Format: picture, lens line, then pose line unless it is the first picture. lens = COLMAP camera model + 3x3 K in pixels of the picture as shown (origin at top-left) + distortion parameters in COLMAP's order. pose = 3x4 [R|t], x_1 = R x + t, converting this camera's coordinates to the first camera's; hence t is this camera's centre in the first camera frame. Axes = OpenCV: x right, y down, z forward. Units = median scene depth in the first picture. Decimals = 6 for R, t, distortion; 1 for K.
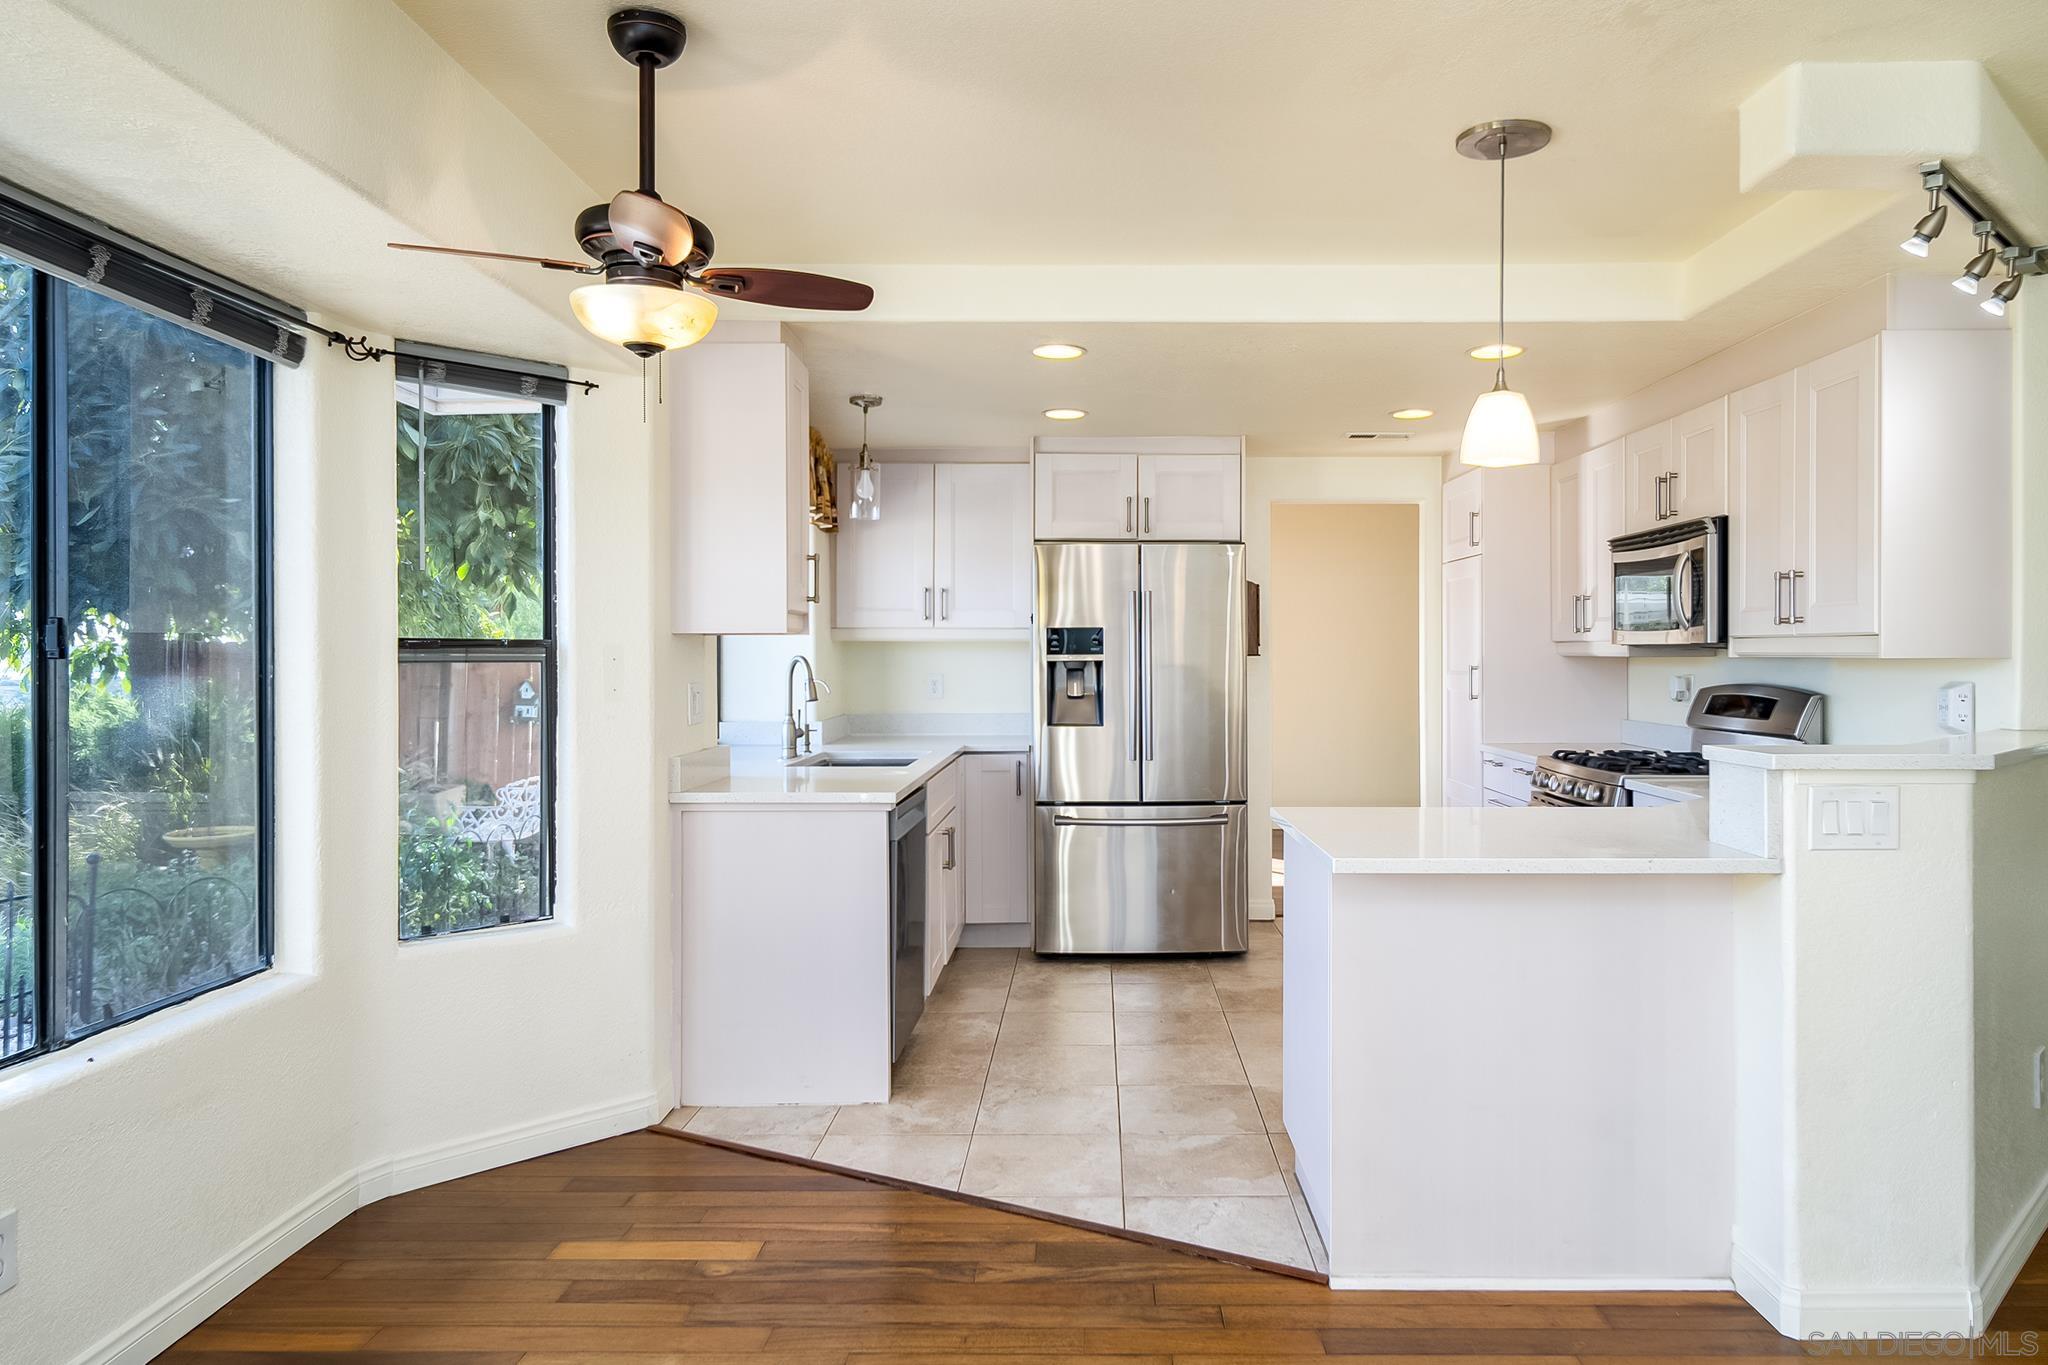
lens RADIAL K [[1373.3, 0, 1112.5], [0, 1373.3, 655.3], [0, 0, 1]] dist [0.007262, 0.003038]
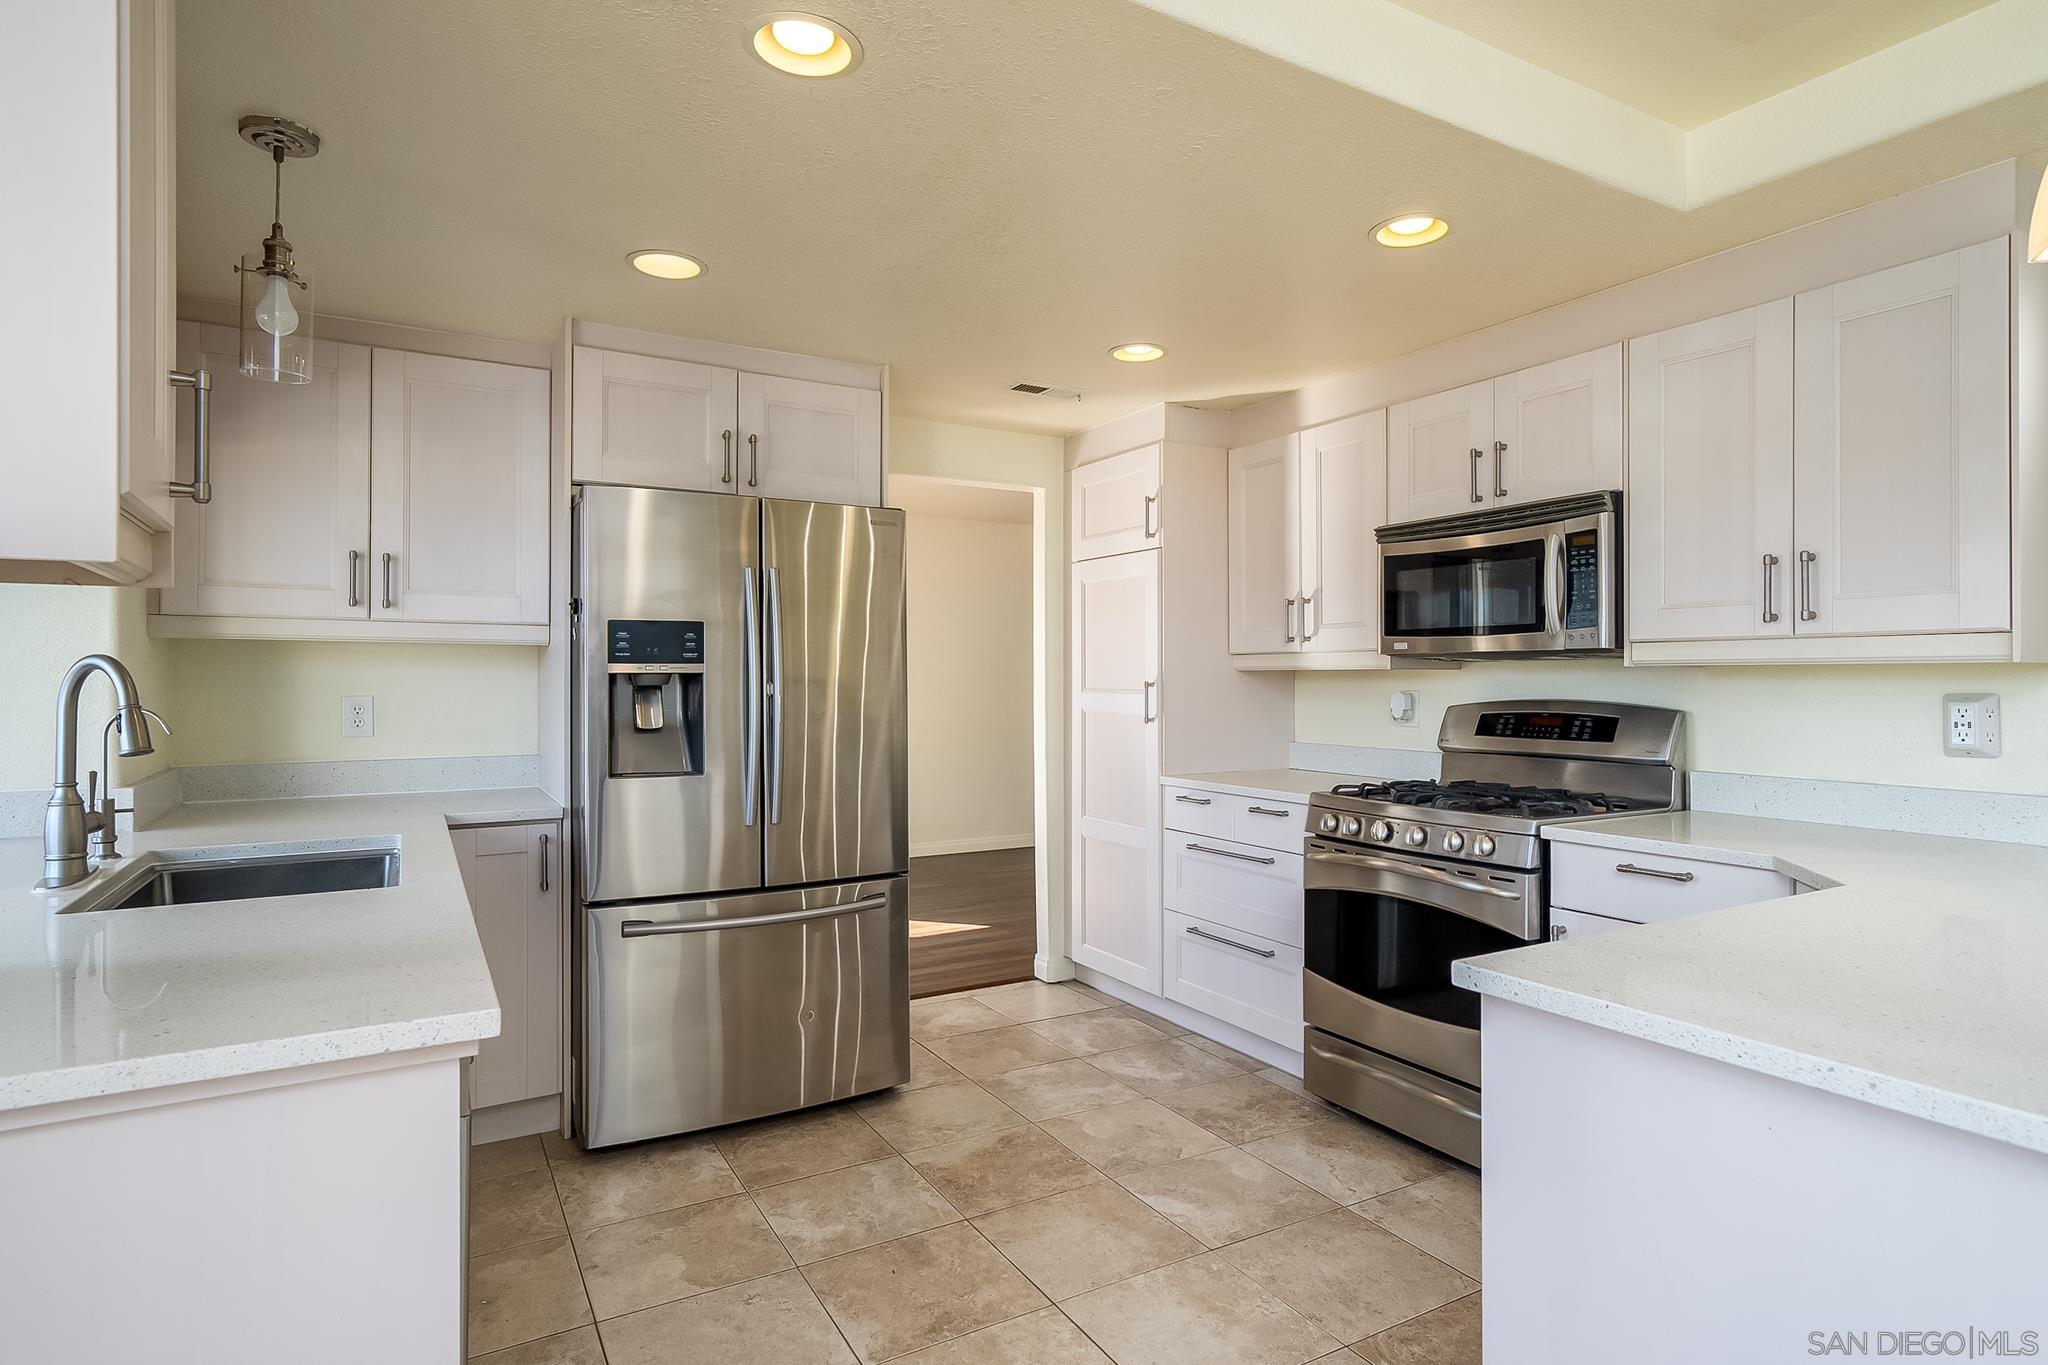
lens RADIAL K [[1121.6, 0, 1089.2], [0, 1121.6, 671.8], [0, 0, 1]] dist [0.001989, 0.000188]
pose [[0.858052, 0.004487, 0.513543, -0.139672], [0.000004, 0.999962, -0.008743, 0.009160], [-0.513562, 0.007504, 0.858020, 0.520577]]
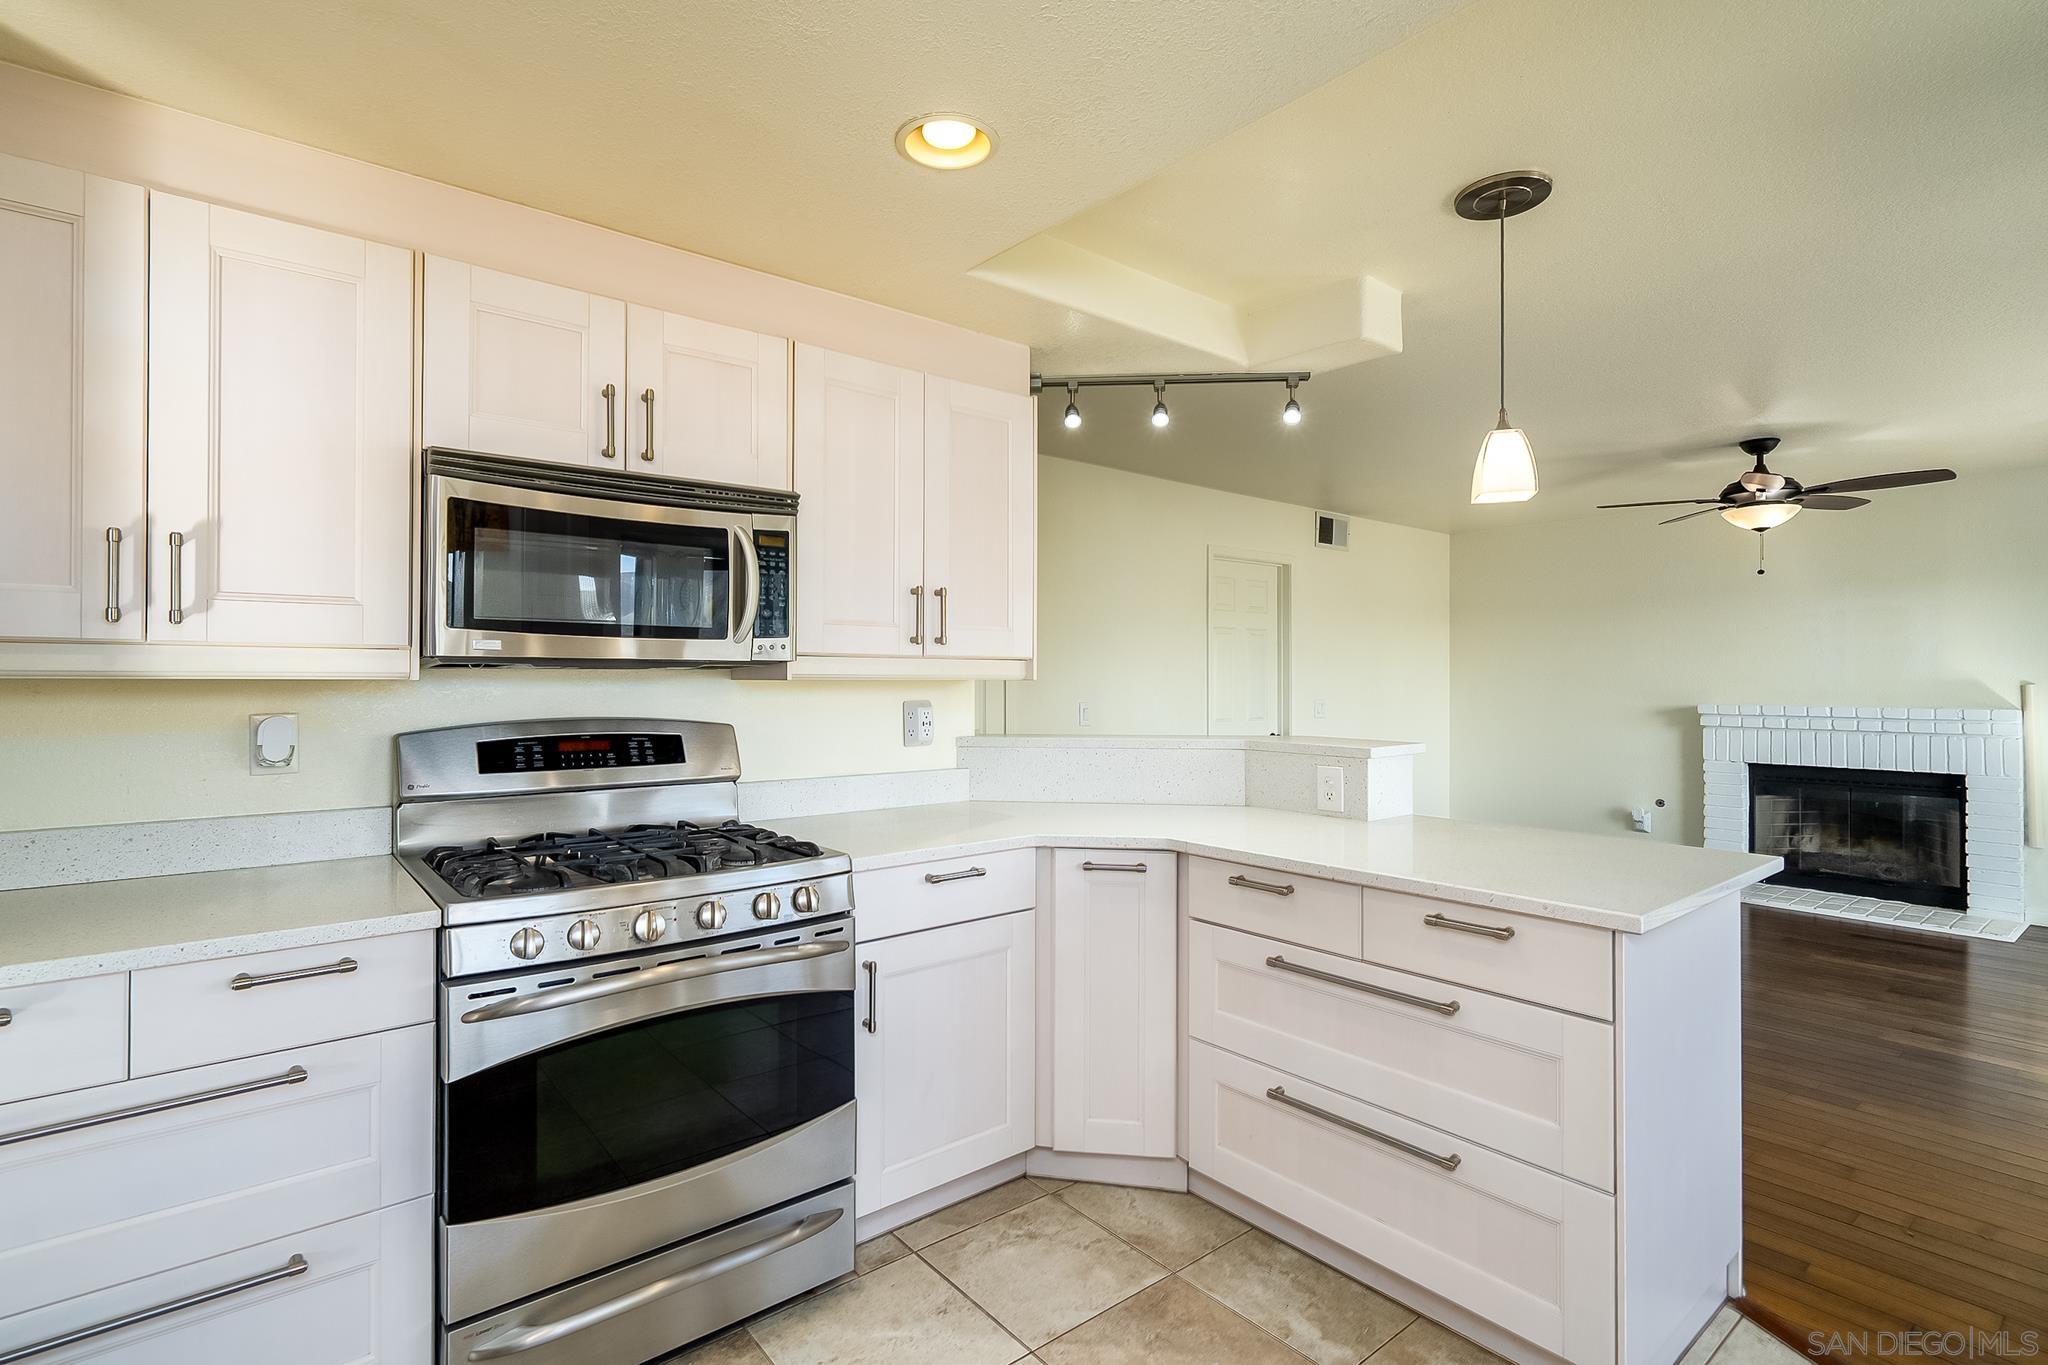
lens RADIAL K [[966.2, 0, 1024.0], [0, 966.2, 682.5], [0, 0, 1]] dist [-0.002772, -0.000566]
pose [[-0.622246, -0.002017, 0.782820, -0.052751], [0.001199, 0.999993, 0.003530, 0.001233], [-0.782821, 0.003134, -0.622239, 1.078087]]
